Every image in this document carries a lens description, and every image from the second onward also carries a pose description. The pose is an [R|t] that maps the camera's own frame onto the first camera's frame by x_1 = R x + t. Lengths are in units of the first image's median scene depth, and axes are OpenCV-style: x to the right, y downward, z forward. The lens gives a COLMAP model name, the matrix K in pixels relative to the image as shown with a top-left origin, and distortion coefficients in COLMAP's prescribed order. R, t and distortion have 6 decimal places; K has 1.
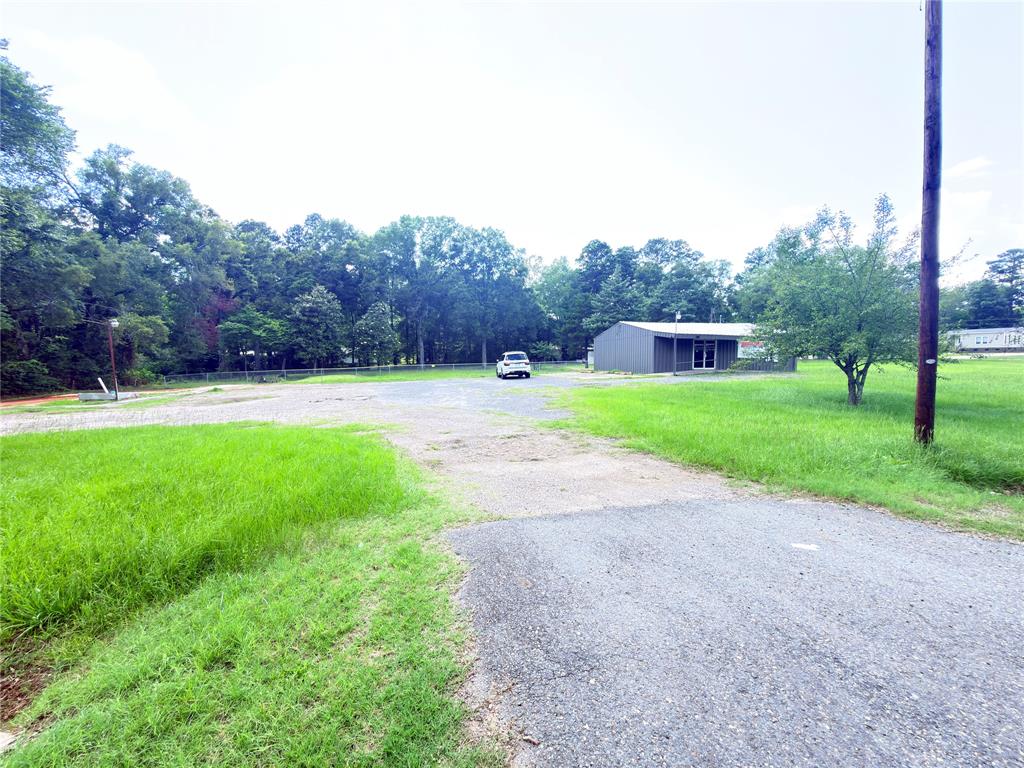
lens RADIAL K [[409.1, 0, 514.3], [0, 409.1, 384.3], [0, 0, 1]] dist [0.001416, 0.000388]
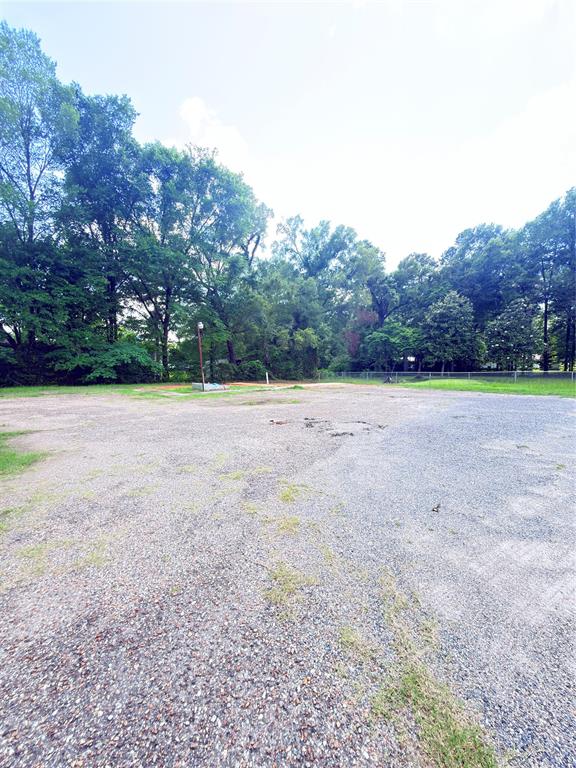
lens RADIAL K [[306.8, 0, 288.1], [0, 306.8, 382.5], [0, 0, 1]] dist [0.001416, 0.000388]
pose [[0.532341, 0.064225, -0.844090, -0.066072], [-0.067729, 0.997153, 0.033157, -0.022939], [0.843816, 0.039519, 0.535176, 0.517497]]
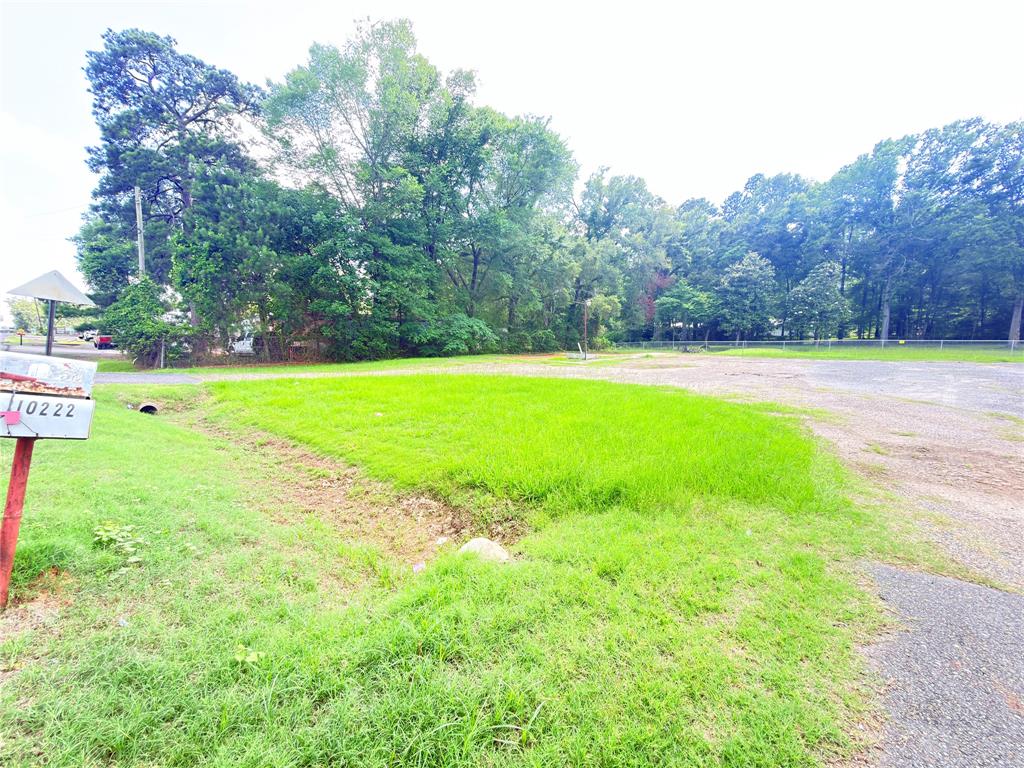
lens RADIAL K [[409.1, 0, 512.2], [0, 409.1, 383.4], [0, 0, 1]] dist [0.001416, 0.000388]
pose [[0.576222, 0.114052, -0.809296, 0.004223], [-0.060233, 0.993449, 0.097119, -0.000124], [0.815071, -0.007215, 0.579316, 0.004536]]
